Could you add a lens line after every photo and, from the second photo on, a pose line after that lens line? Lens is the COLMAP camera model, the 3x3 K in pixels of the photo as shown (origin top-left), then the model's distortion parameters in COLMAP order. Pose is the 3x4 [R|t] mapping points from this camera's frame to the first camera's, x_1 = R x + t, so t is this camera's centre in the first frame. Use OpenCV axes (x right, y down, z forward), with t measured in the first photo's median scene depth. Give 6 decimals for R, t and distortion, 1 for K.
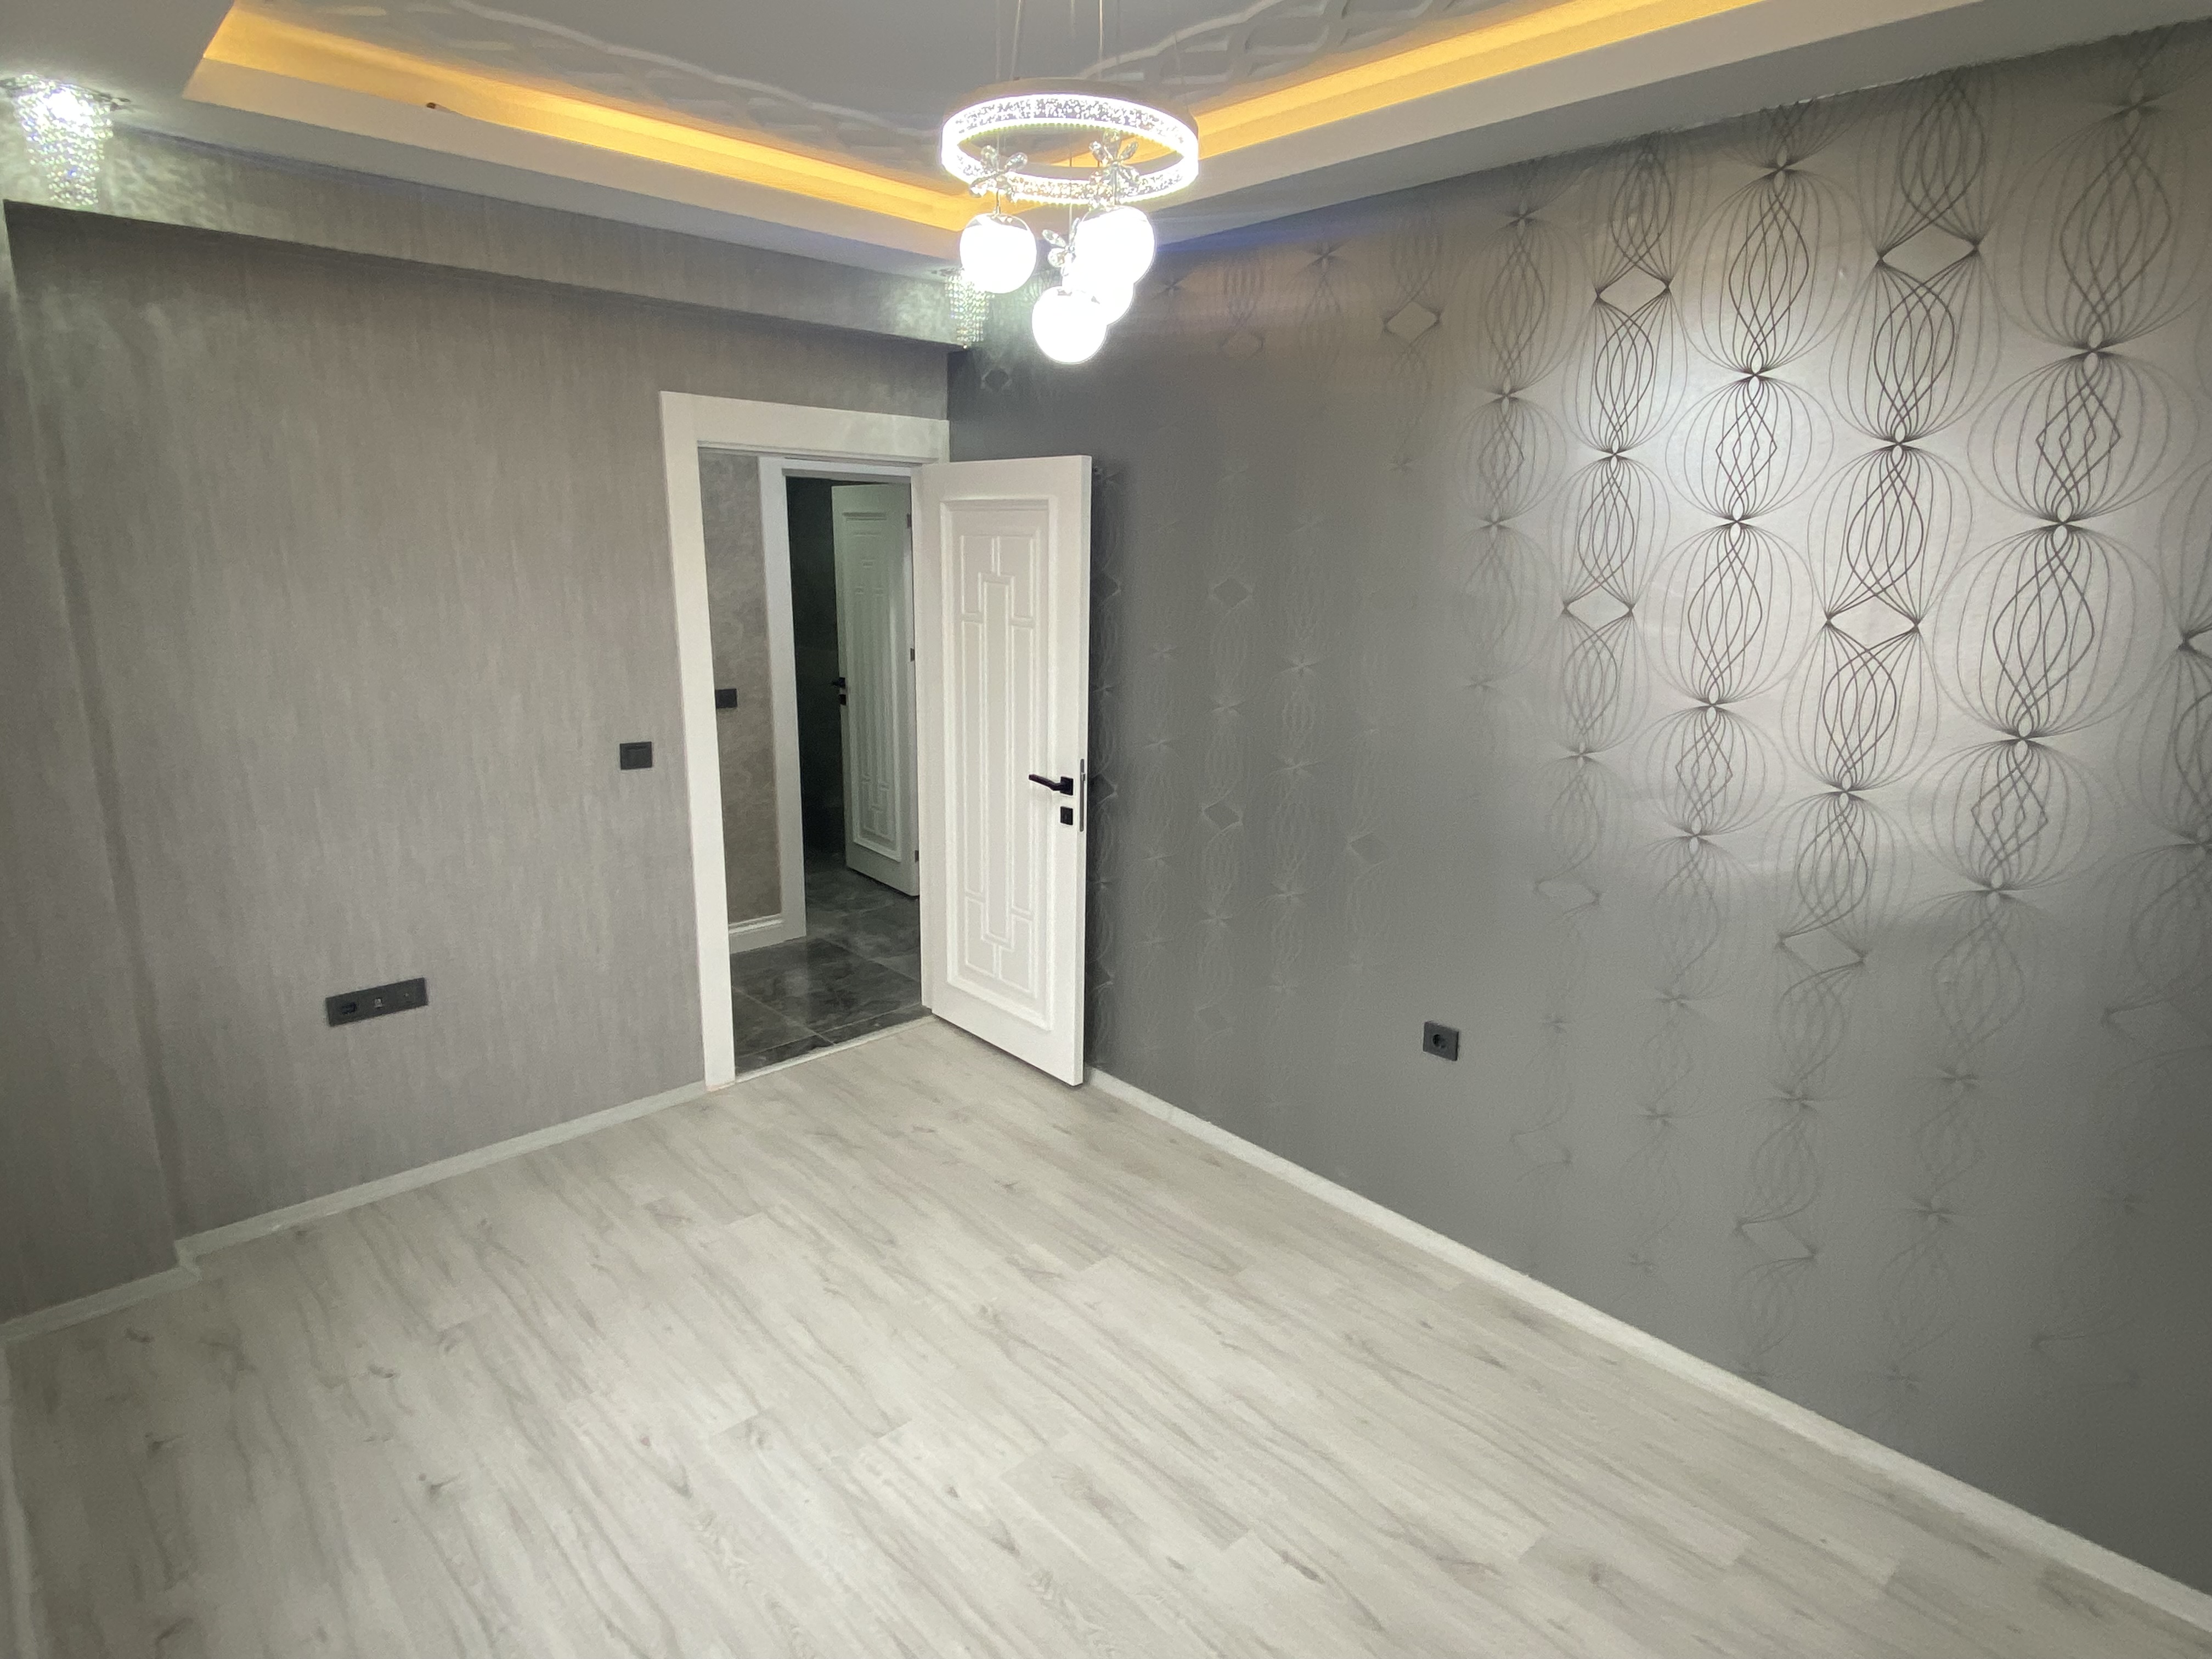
lens RADIAL K [[1220.6, 0, 1090.6], [0, 1220.6, 832.6], [0, 0, 1]] dist [0.043708, -0.035117]
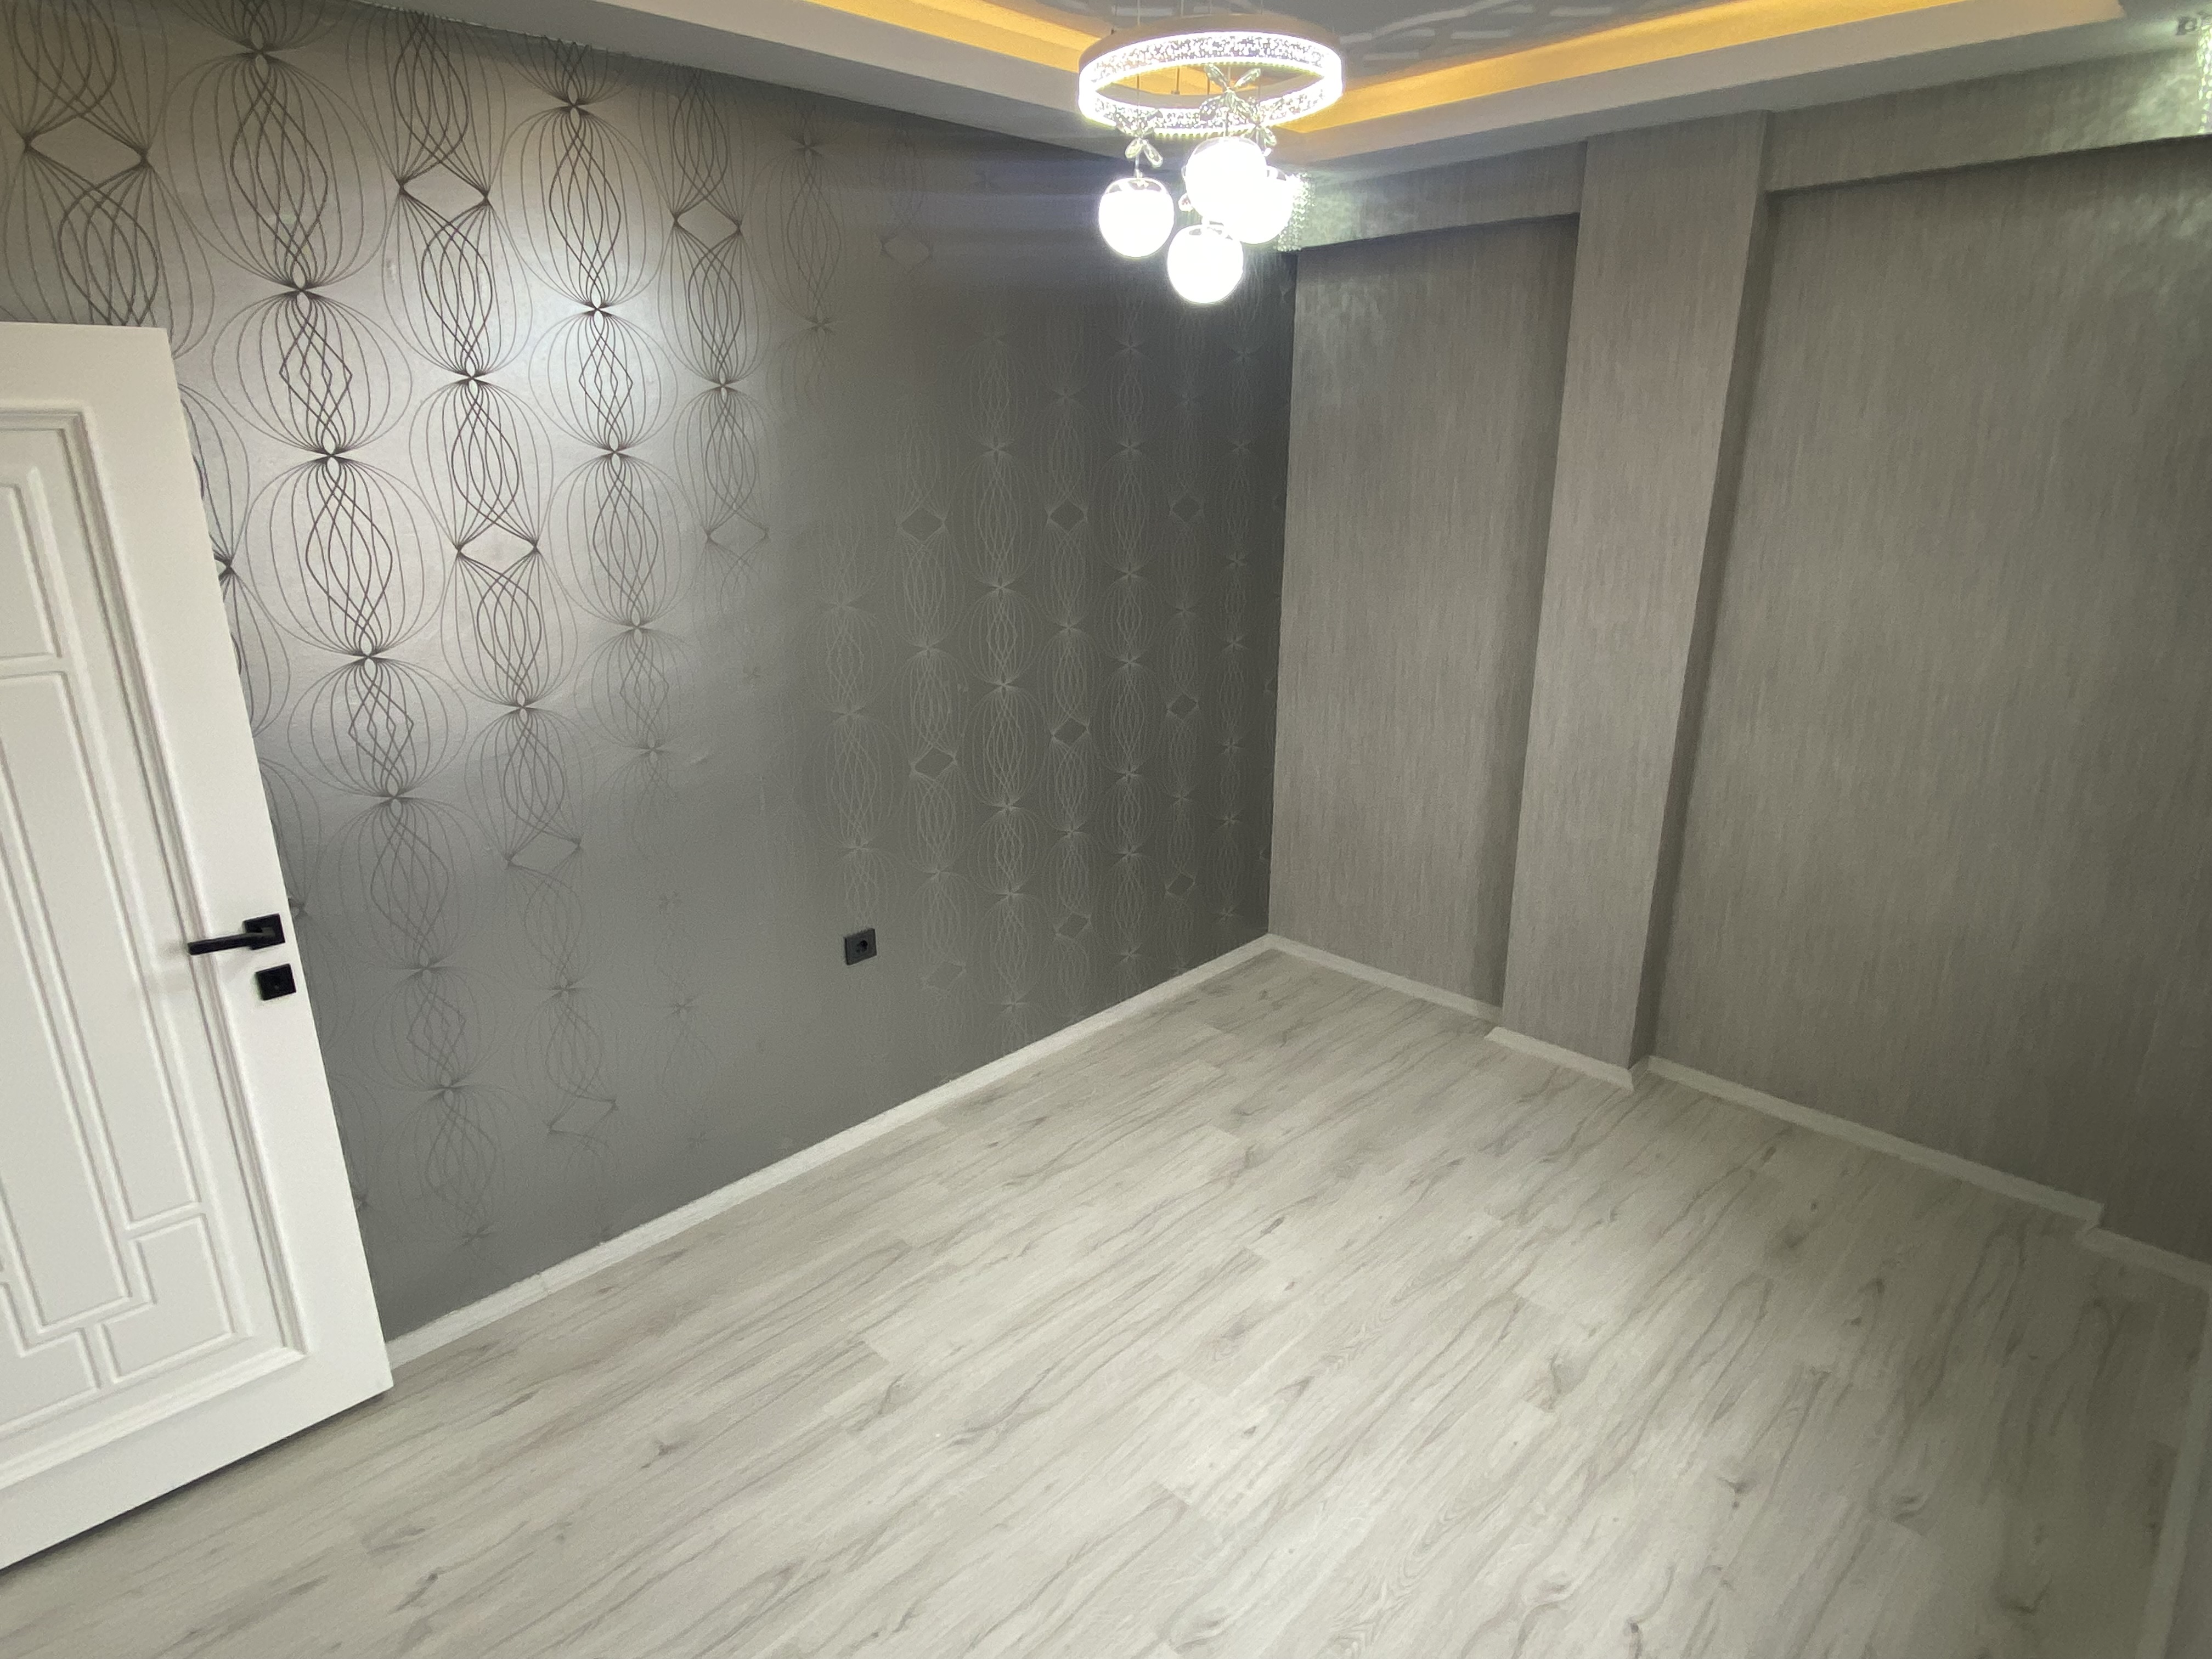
lens RADIAL K [[1220.6, 0, 1105.4], [0, 1220.6, 809.6], [0, 0, 1]] dist [0.043708, -0.035117]
pose [[-0.054380, -0.302109, 0.951721, -0.716471], [0.240312, 0.921157, 0.306138, -0.219020], [-0.969171, 0.245358, 0.022507, 0.751314]]
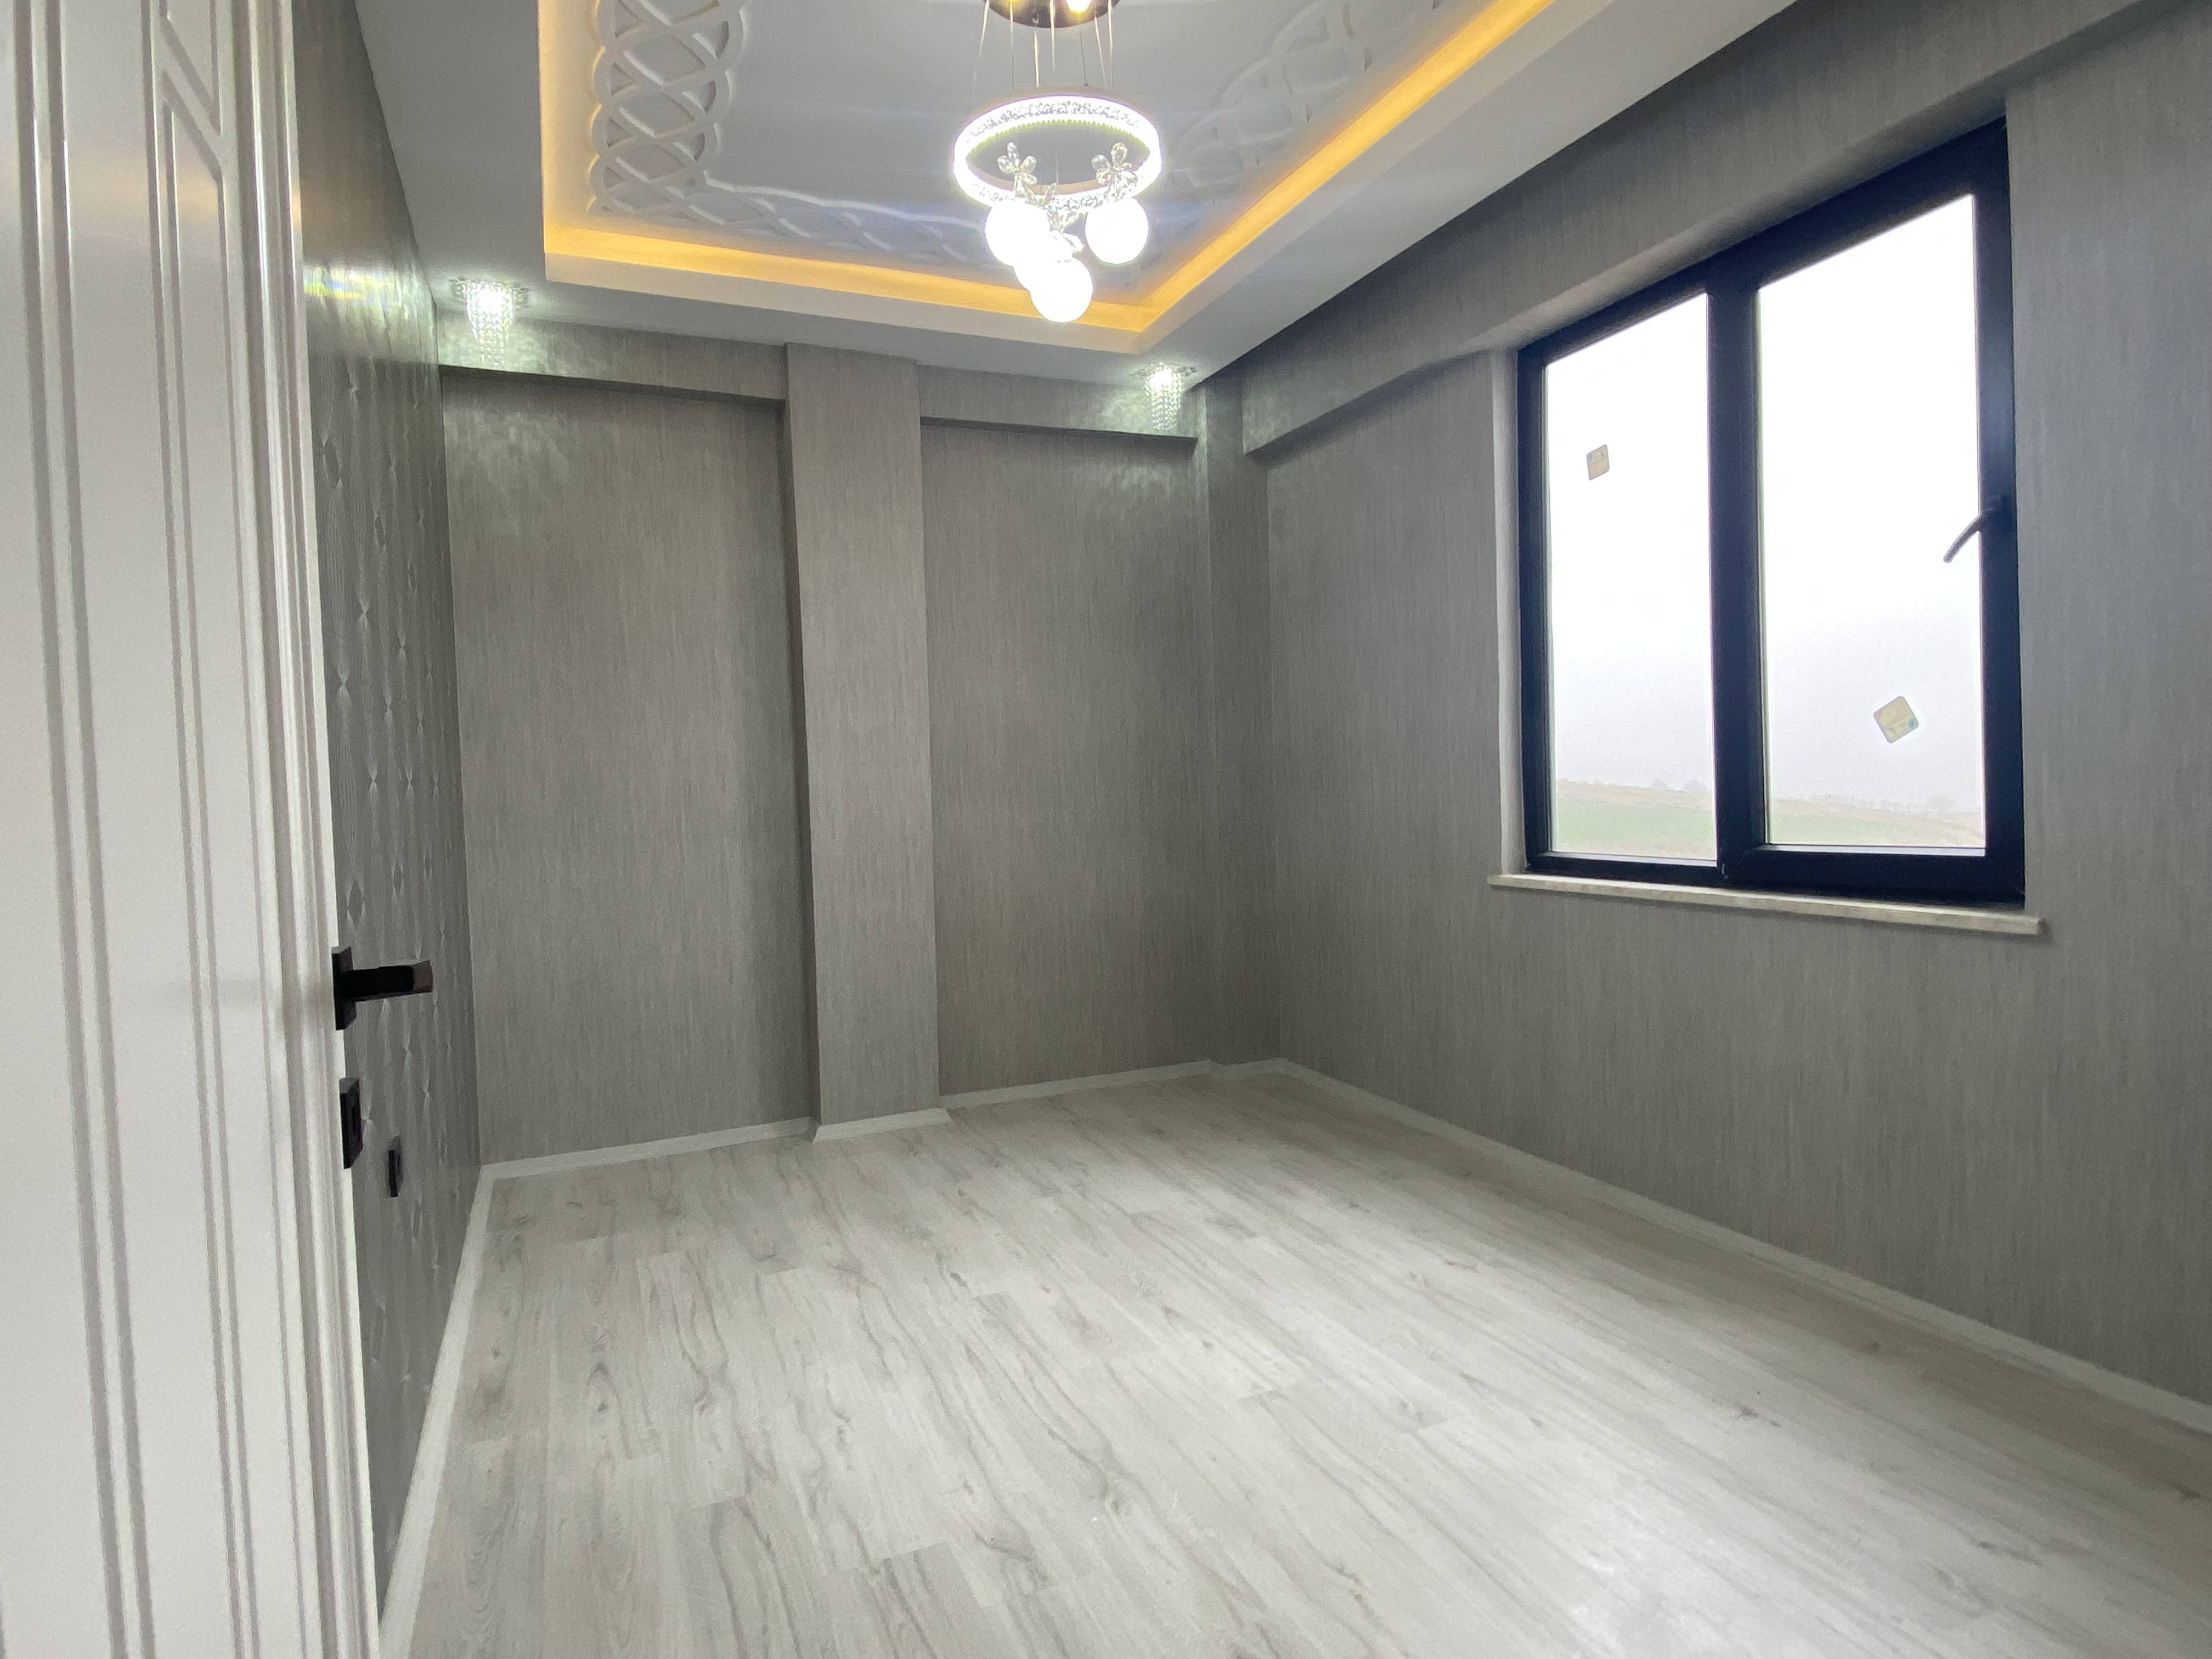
lens RADIAL K [[1220.6, 0, 1087.4], [0, 1220.6, 814.6], [0, 0, 1]] dist [0.043708, -0.035117]
pose [[-0.944452, 0.006868, 0.328577, -0.285699], [0.095868, 0.962057, 0.255452, -0.147327], [-0.314356, 0.272762, -0.909275, 1.457650]]
